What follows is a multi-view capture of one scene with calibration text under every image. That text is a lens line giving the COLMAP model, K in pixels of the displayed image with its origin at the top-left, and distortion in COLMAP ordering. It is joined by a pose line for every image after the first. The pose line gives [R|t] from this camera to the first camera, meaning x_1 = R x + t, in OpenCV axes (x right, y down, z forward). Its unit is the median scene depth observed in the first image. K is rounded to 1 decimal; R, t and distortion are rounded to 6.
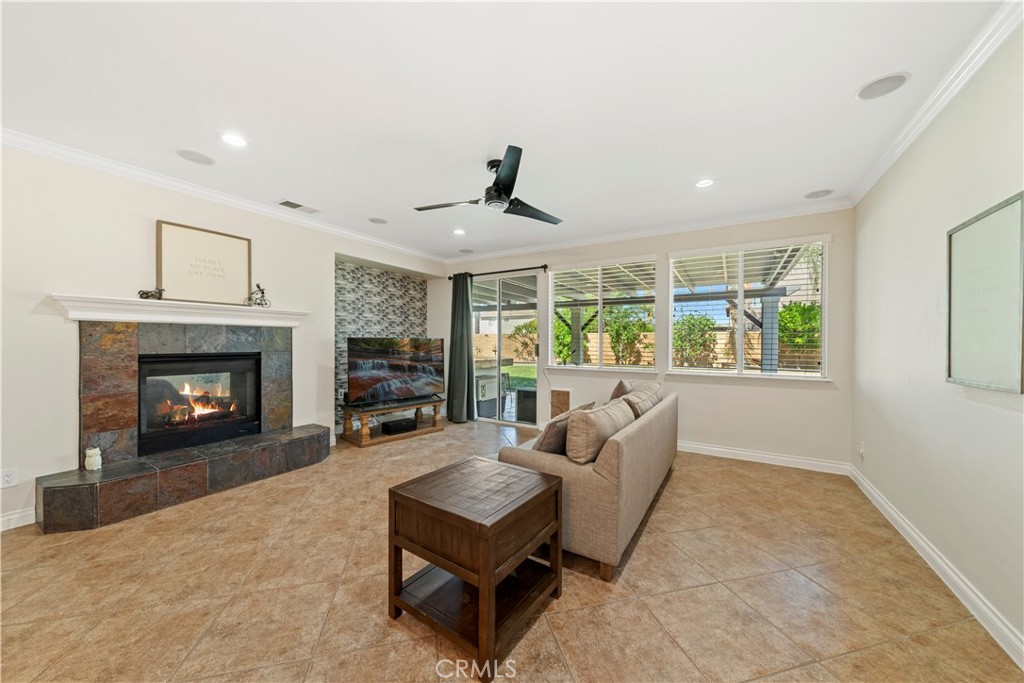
lens RADIAL K [[358.2, 0, 515.4], [0, 358.2, 341.5], [0, 0, 1]] dist [-0.003211, 0.000215]
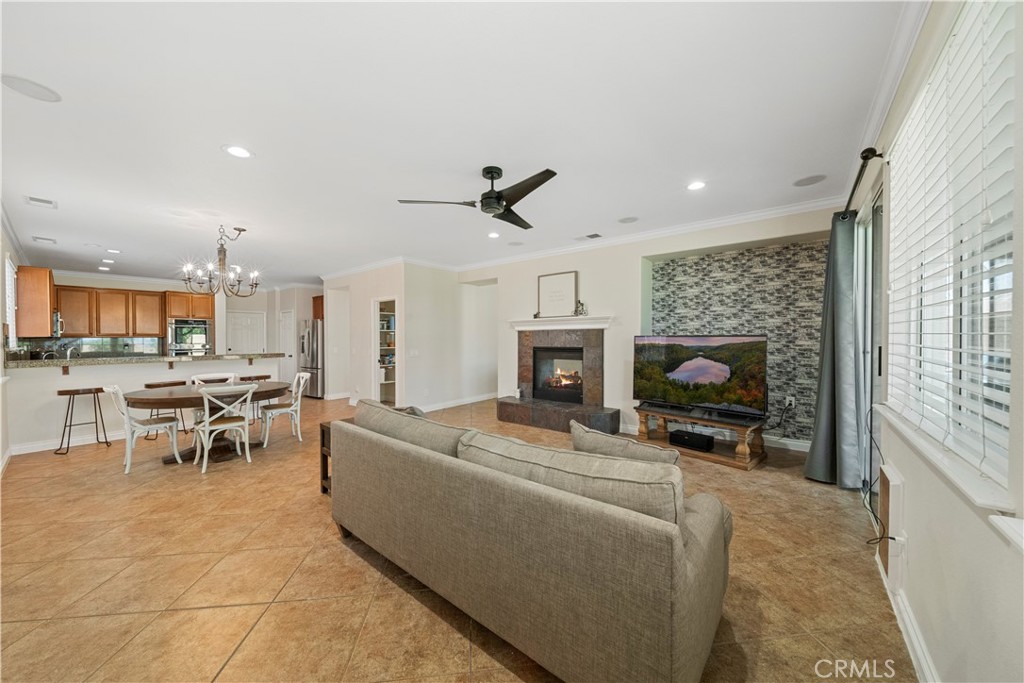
lens RADIAL K [[358.2, 0, 513.9], [0, 358.2, 341.3], [0, 0, 1]] dist [-0.003211, 0.000215]
pose [[-0.126908, 0.007832, -0.991884, 0.751039], [0.007450, 0.999948, 0.006943, -0.006996], [0.991887, -0.006508, -0.126959, 0.929228]]
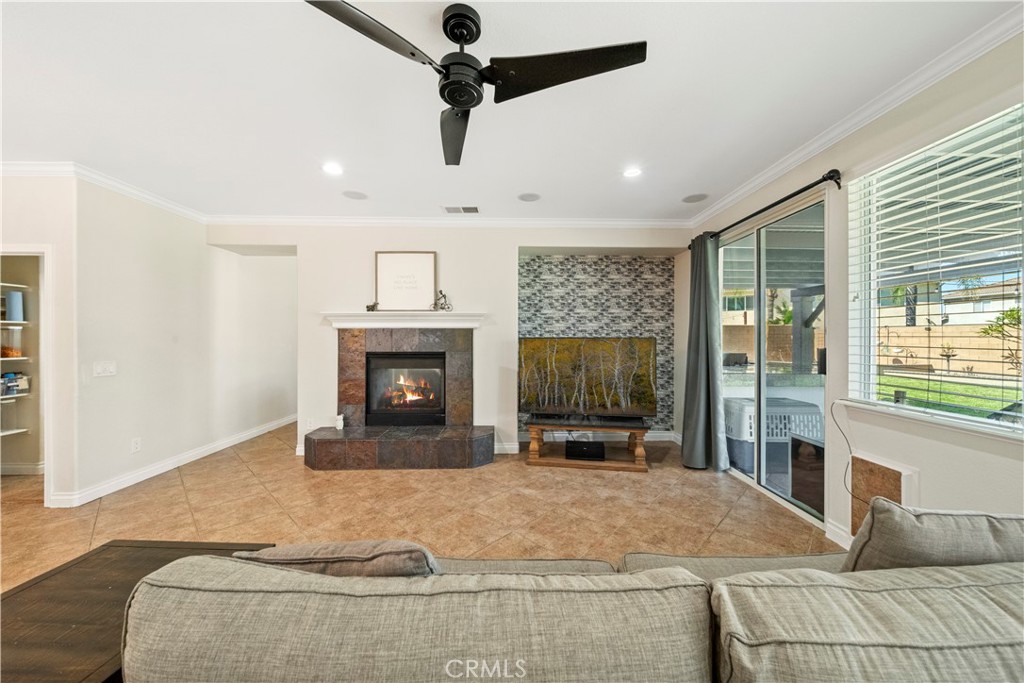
lens RADIAL K [[358.2, 0, 515.8], [0, 358.2, 339.5], [0, 0, 1]] dist [-0.003211, 0.000215]
pose [[0.538239, -0.001676, -0.842790, 0.342108], [0.003034, 0.999995, -0.000051, -0.007853], [0.842787, -0.002530, 0.538242, 0.603065]]
